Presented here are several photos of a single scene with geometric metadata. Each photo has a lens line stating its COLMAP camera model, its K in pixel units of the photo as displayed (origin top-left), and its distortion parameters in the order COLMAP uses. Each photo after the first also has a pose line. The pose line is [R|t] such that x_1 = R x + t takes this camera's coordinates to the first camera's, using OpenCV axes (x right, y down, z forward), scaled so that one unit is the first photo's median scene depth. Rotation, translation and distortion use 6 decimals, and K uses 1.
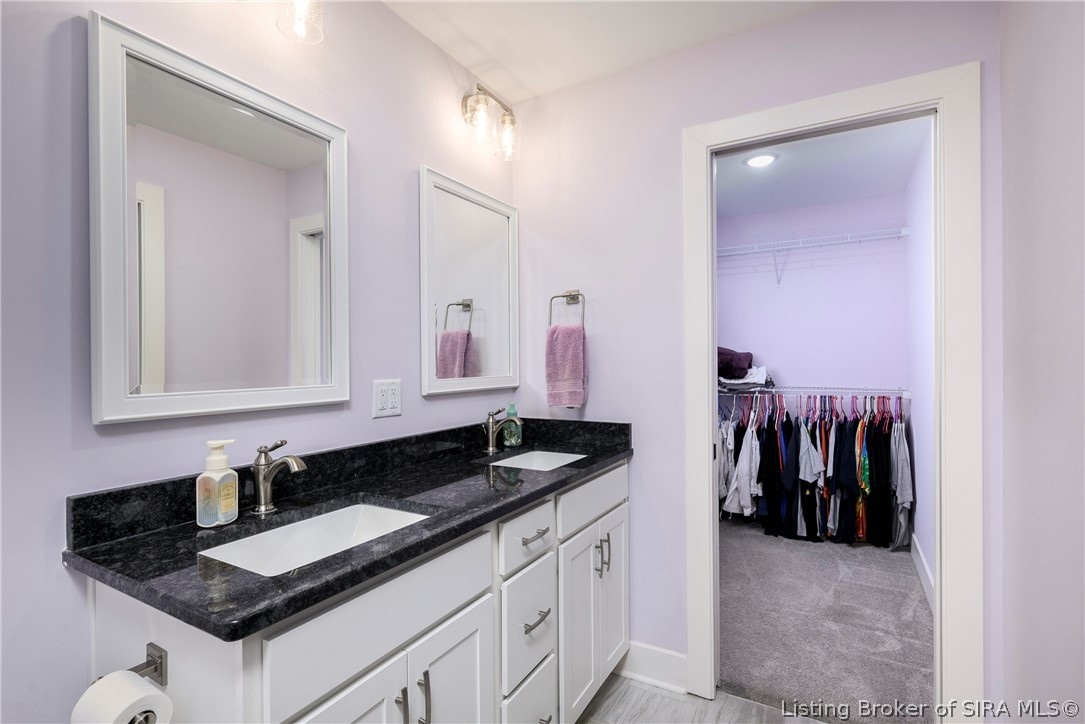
lens RADIAL K [[515.2, 0, 542.5], [0, 515.2, 362.0], [0, 0, 1]] dist [0.000242, -0.000015]
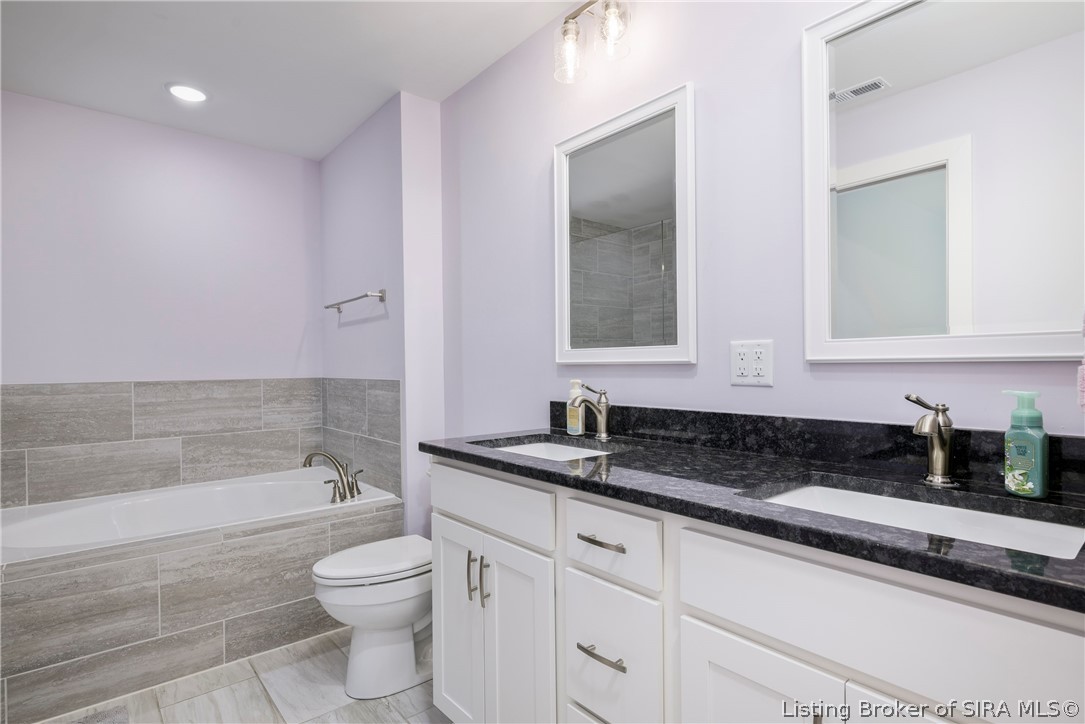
lens RADIAL K [[560.9, 0, 560.1], [0, 560.9, 363.7], [0, 0, 1]] dist [-0.000155, 0.000069]
pose [[-0.330130, 0.003220, -0.943930, 0.637993], [0.008560, 0.999963, 0.000417, 0.068012], [0.943897, -0.007942, -0.330145, 1.008736]]
